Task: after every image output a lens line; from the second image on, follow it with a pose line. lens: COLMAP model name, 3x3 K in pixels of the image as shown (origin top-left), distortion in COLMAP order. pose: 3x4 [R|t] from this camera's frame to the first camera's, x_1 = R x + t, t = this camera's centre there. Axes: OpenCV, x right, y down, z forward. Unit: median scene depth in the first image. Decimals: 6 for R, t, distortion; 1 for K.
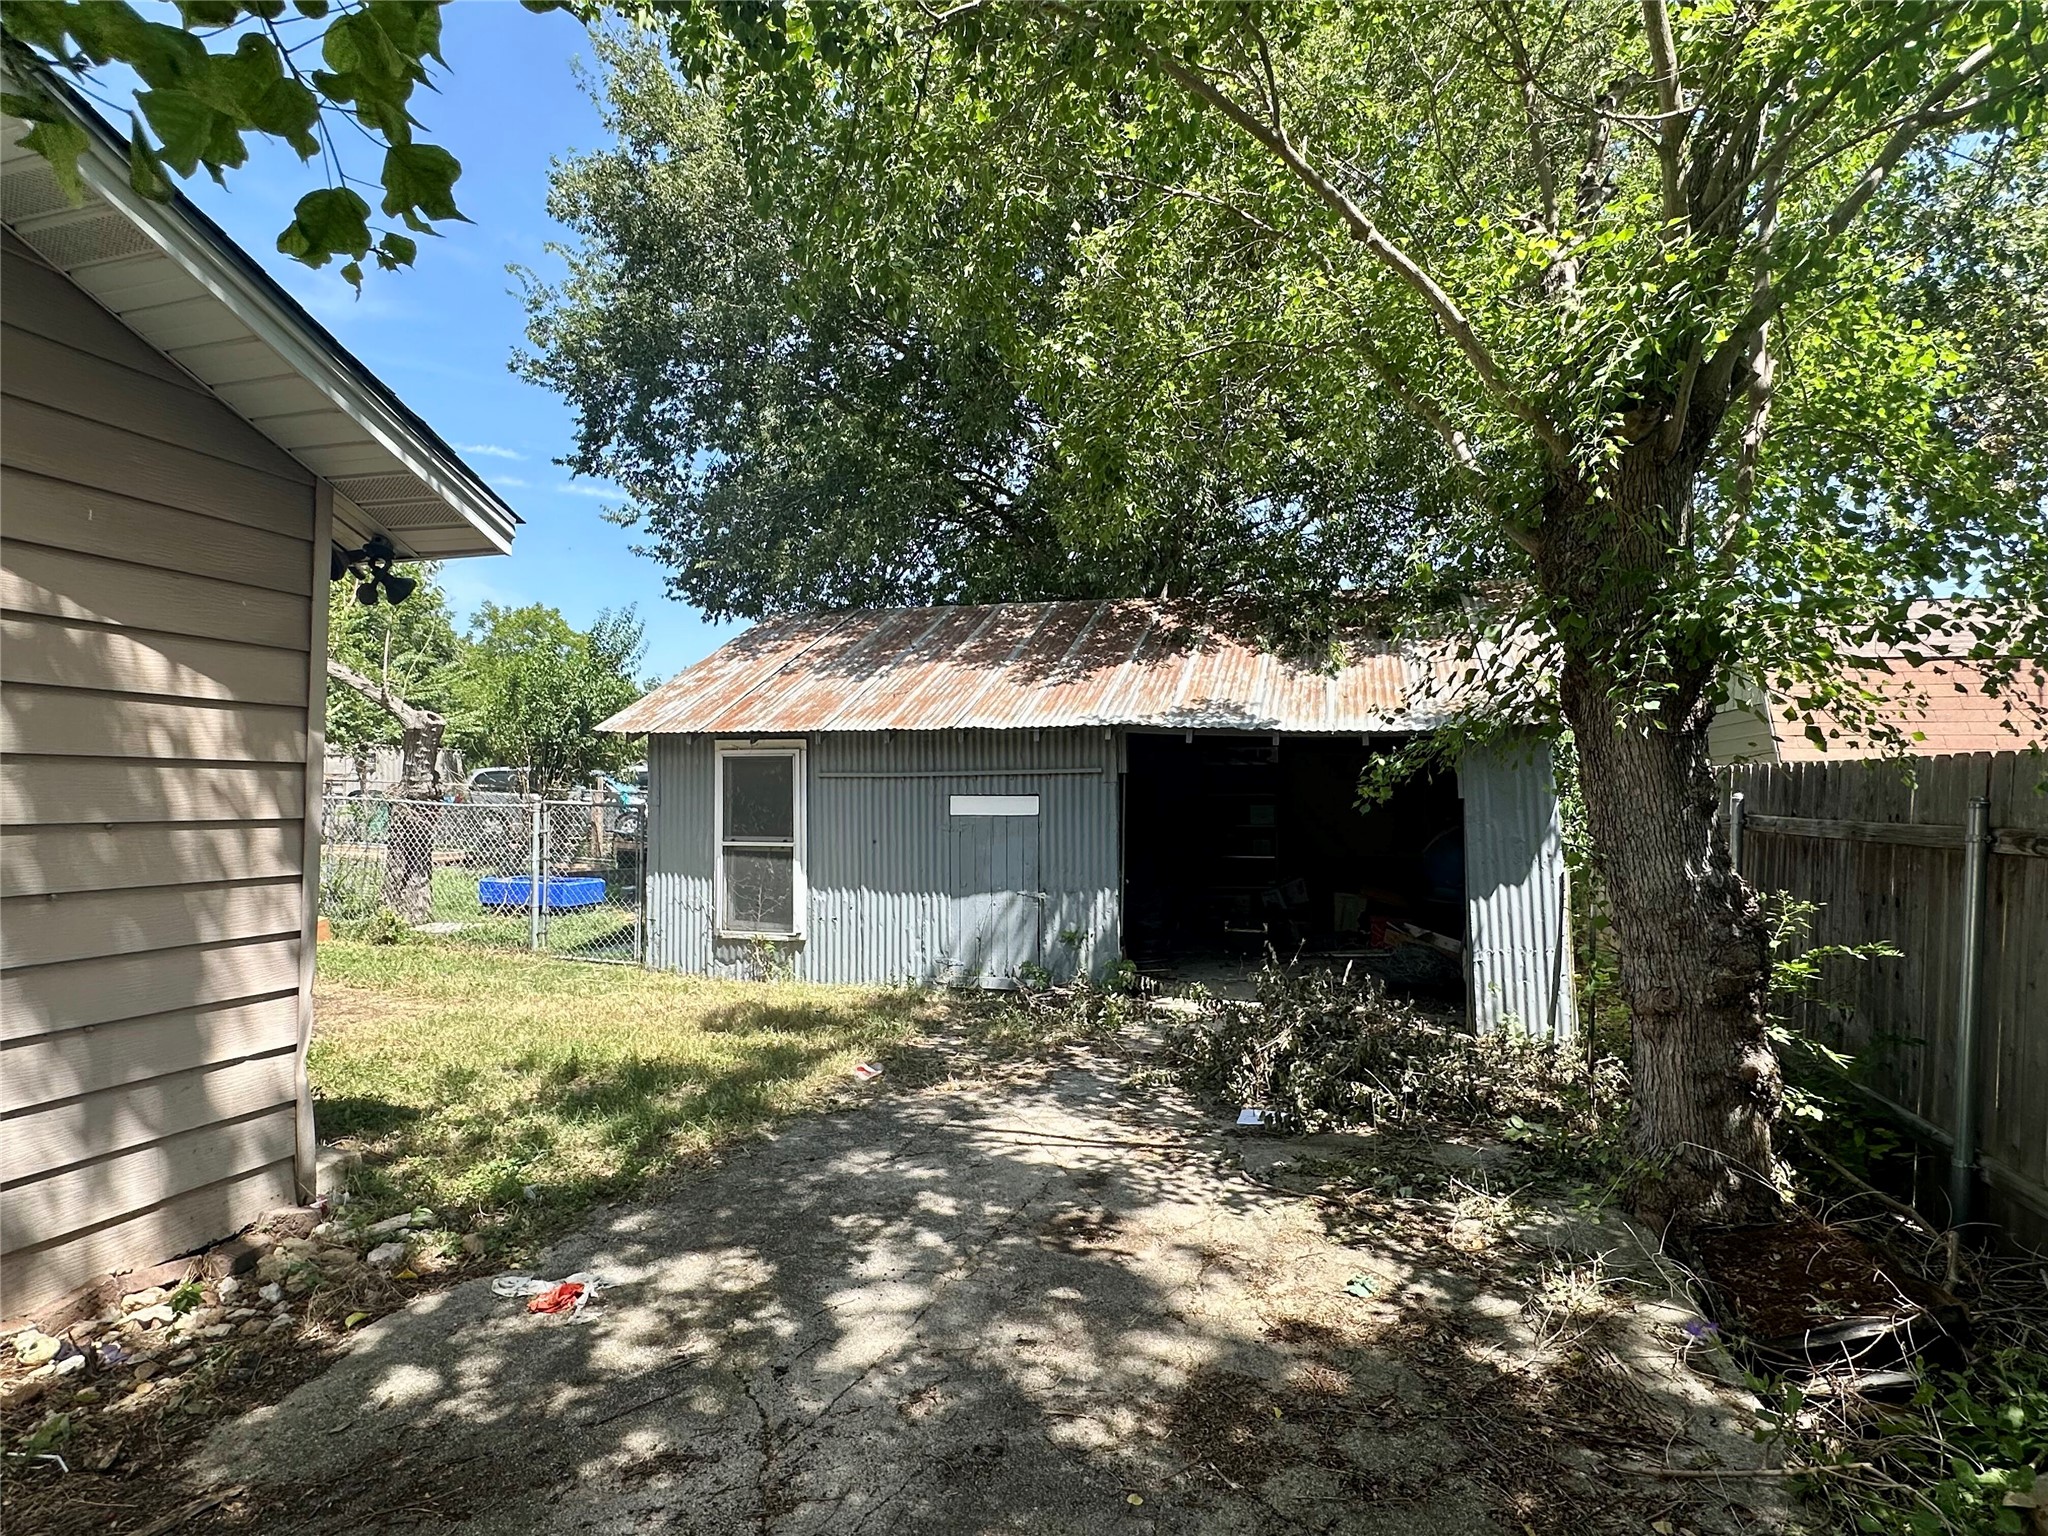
lens RADIAL K [[1070.9, 0, 1028.6], [0, 1070.9, 760.9], [0, 0, 1]] dist [-0.007537, 0.000335]
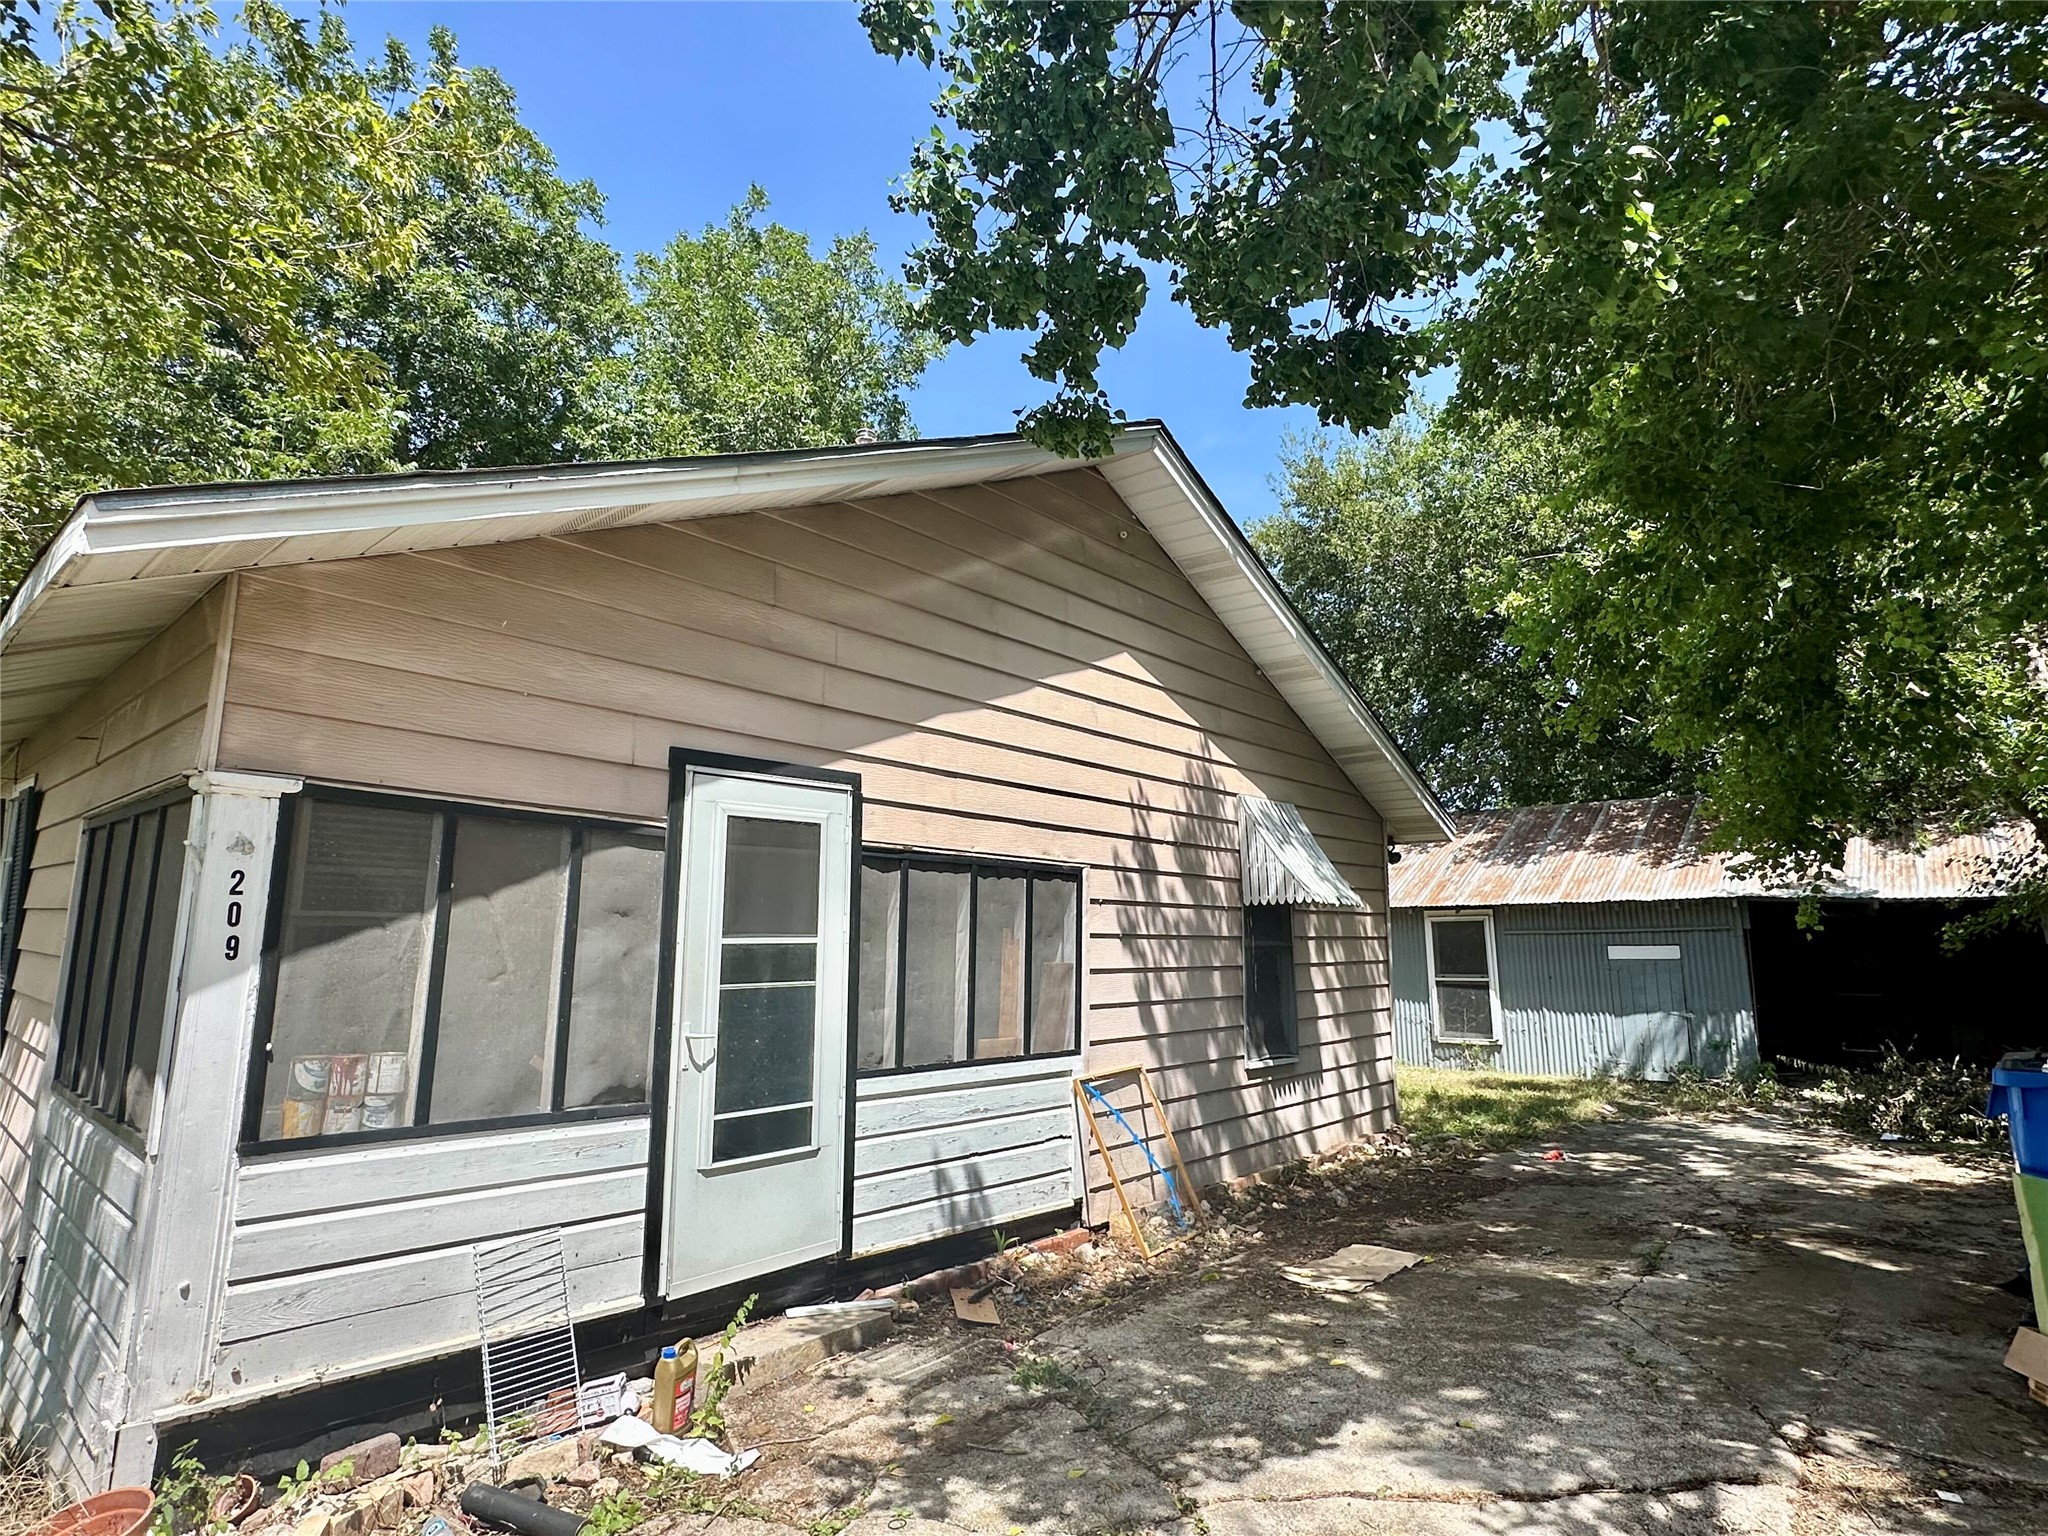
lens RADIAL K [[1070.9, 0, 1017.2], [0, 1070.9, 772.2], [0, 0, 1]] dist [-0.007537, 0.000335]
pose [[0.904887, -0.075803, -0.418847, -0.175747], [0.022509, 0.991160, -0.130751, -0.030976], [0.425056, 0.108888, 0.898594, -0.699458]]
